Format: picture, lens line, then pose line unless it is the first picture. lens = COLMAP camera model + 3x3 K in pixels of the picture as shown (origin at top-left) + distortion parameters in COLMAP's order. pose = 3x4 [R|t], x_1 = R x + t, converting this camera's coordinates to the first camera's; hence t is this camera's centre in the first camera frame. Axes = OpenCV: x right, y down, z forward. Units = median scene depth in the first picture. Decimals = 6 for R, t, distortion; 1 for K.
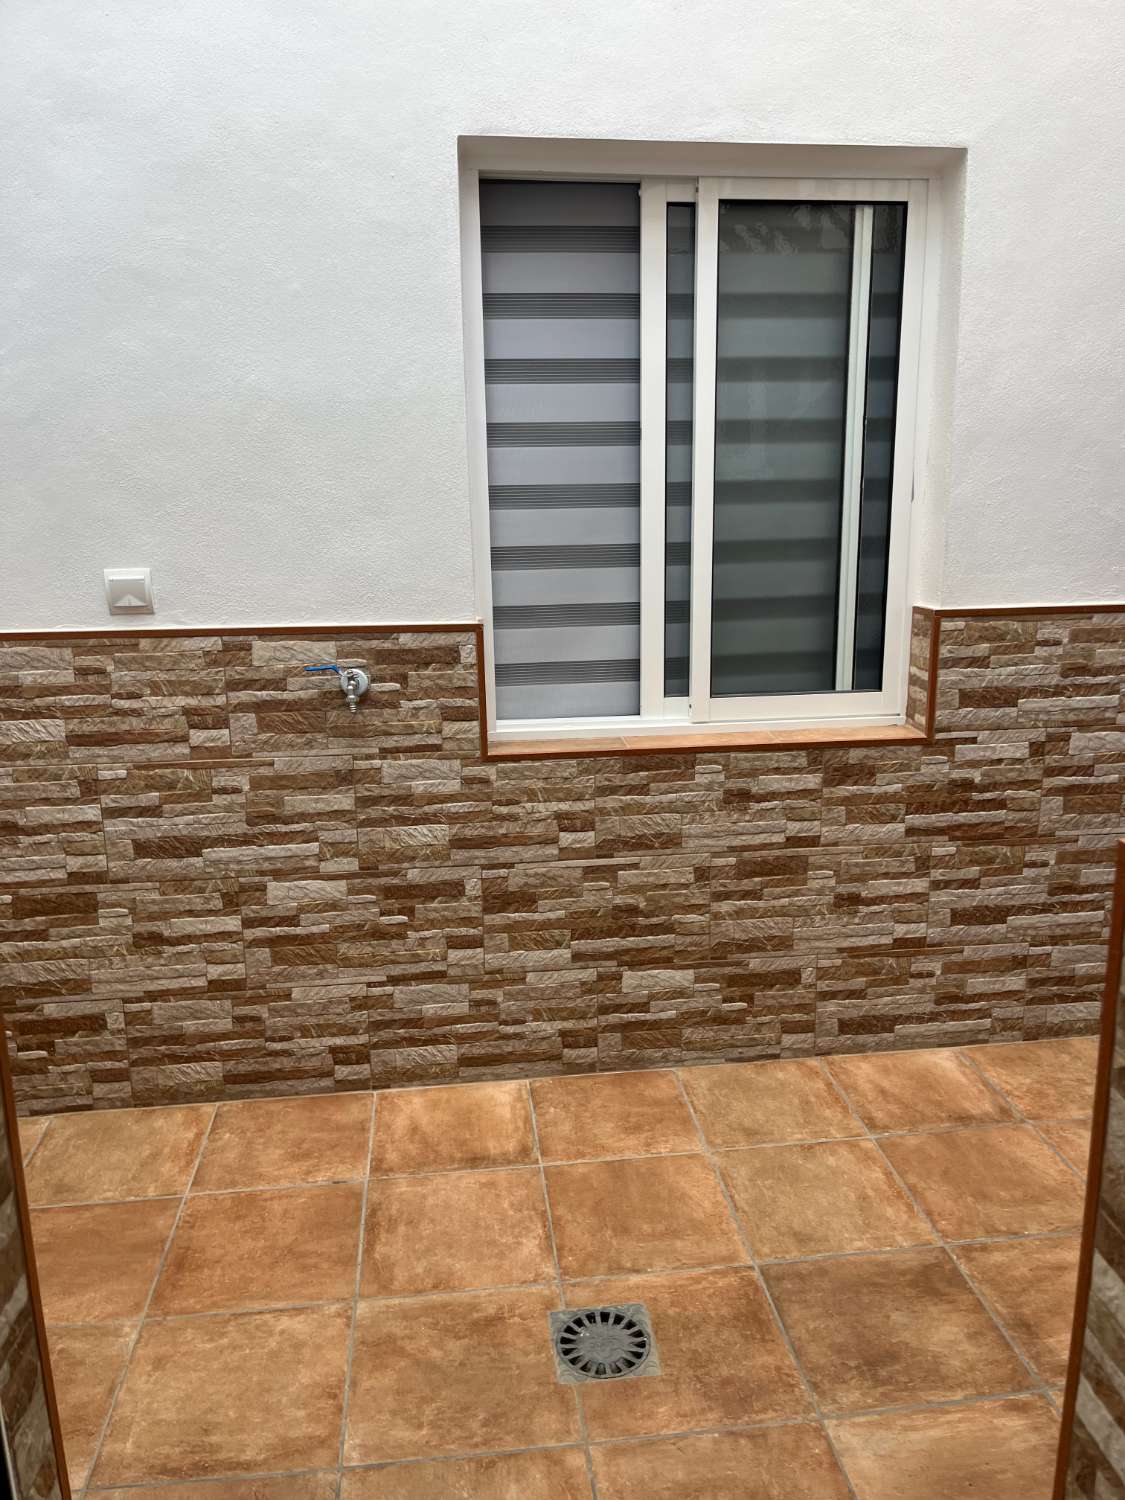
lens RADIAL K [[1132.9, 0, 572.5], [0, 1132.9, 756.6], [0, 0, 1]] dist [0.067507, -0.091065]
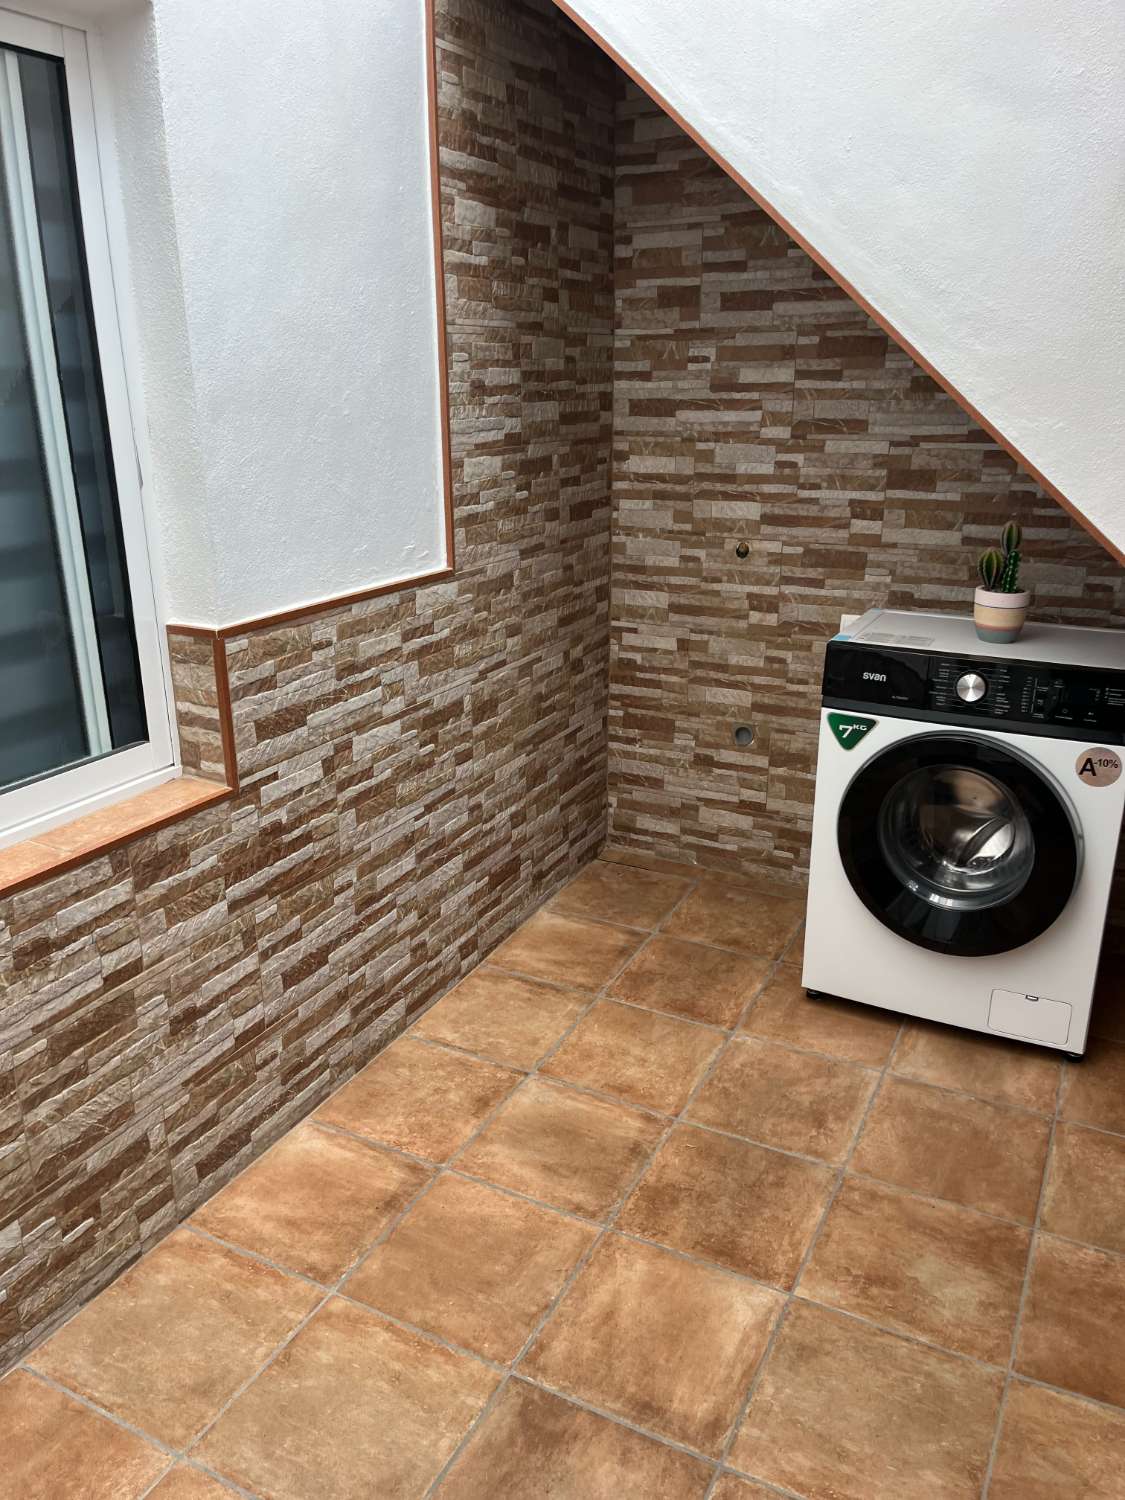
lens RADIAL K [[1132.9, 0, 564.6], [0, 1132.9, 758.8], [0, 0, 1]] dist [0.067507, -0.091065]
pose [[0.568251, -0.253316, 0.782893, -0.170274], [0.179905, 0.966664, 0.182196, -0.138538], [-0.802947, 0.037313, 0.594881, 0.342360]]
